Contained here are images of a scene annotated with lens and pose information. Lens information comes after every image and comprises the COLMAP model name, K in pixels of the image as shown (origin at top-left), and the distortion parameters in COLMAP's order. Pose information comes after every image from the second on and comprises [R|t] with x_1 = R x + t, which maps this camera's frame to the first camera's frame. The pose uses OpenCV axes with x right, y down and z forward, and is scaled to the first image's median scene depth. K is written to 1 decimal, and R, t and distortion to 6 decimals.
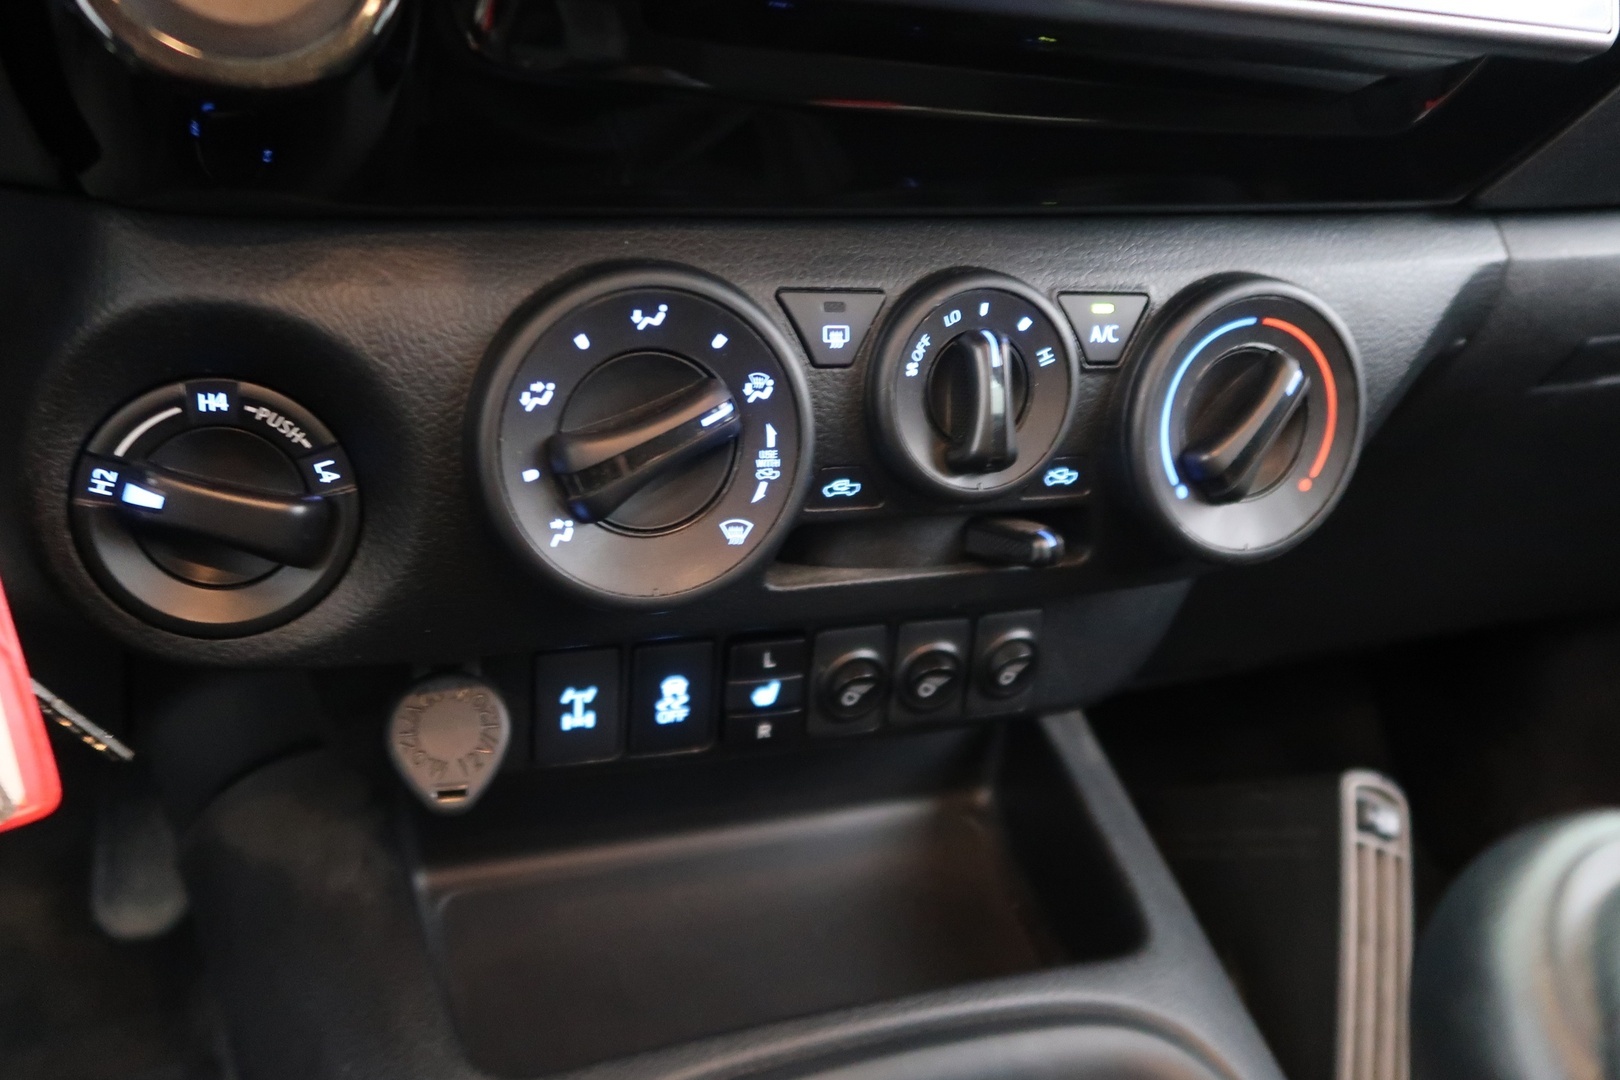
lens RADIAL K [[1243.3, 0, 780.5], [0, 1243.3, 538.0], [0, 0, 1]] dist [0.007052, -0.005446]
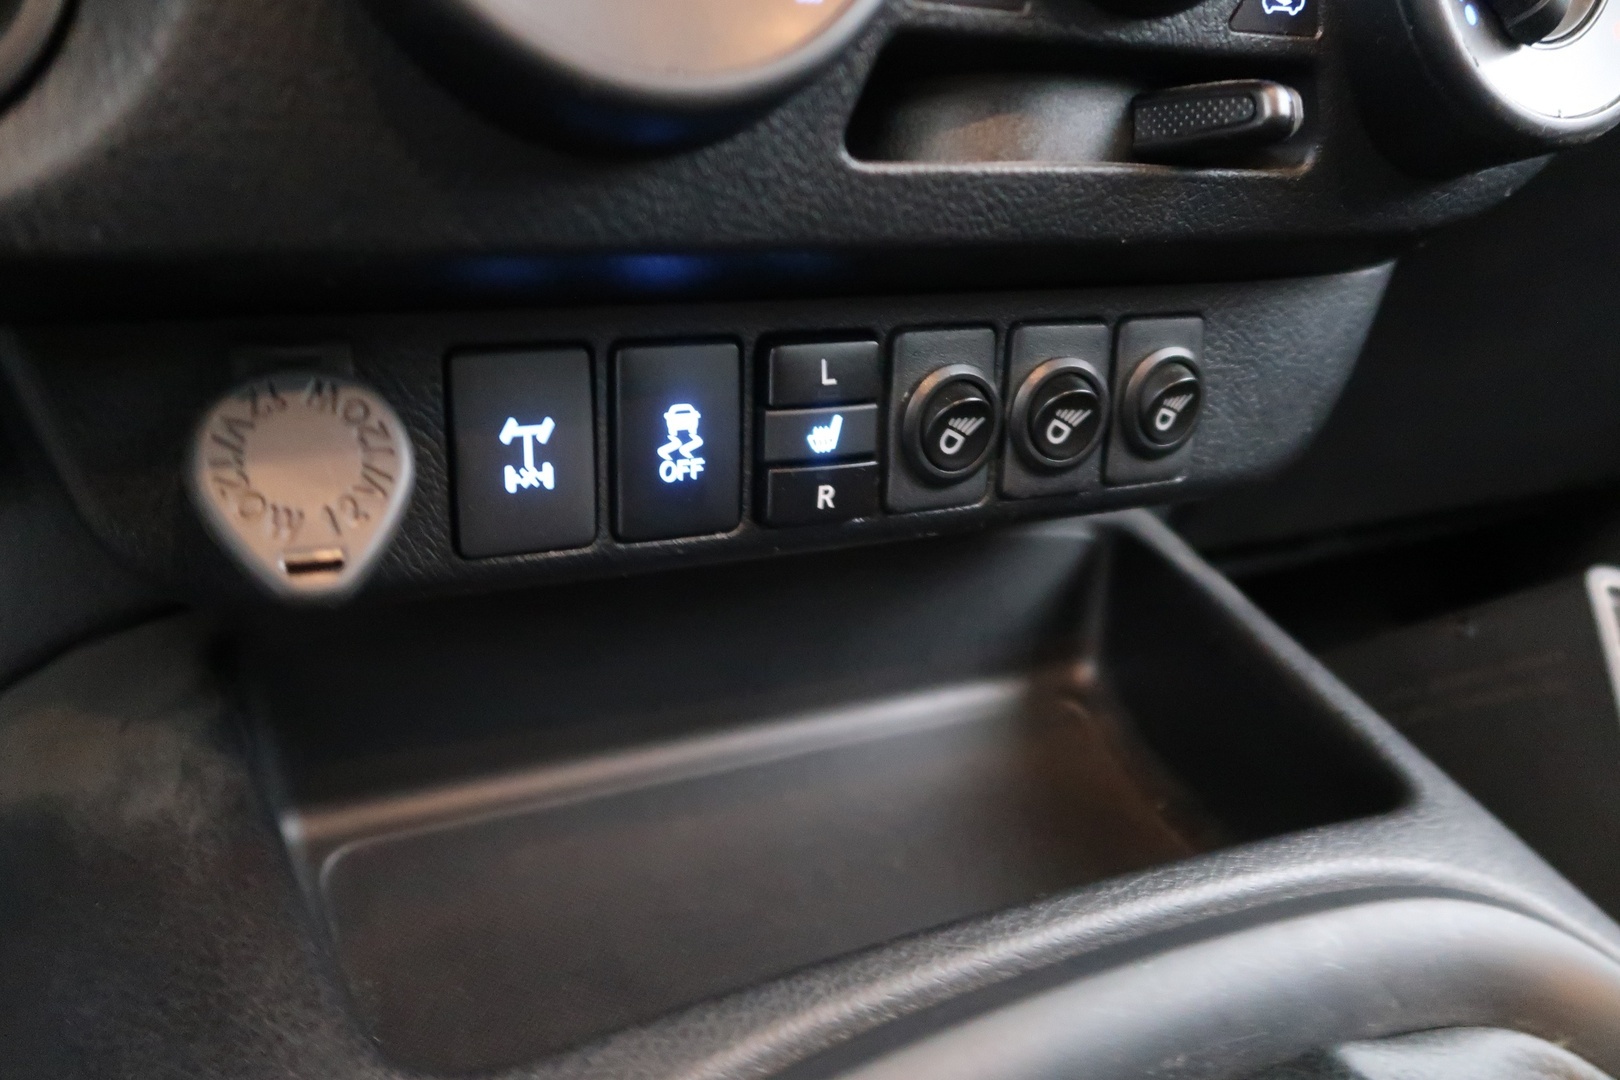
lens RADIAL K [[1243.3, 0, 780.5], [0, 1243.3, 538.0], [0, 0, 1]] dist [0.007052, -0.005446]
pose [[0.993505, -0.081530, 0.079380, -0.088743], [0.086473, 0.994388, -0.060953, 0.215031], [-0.073965, 0.067421, 0.994979, 0.380127]]
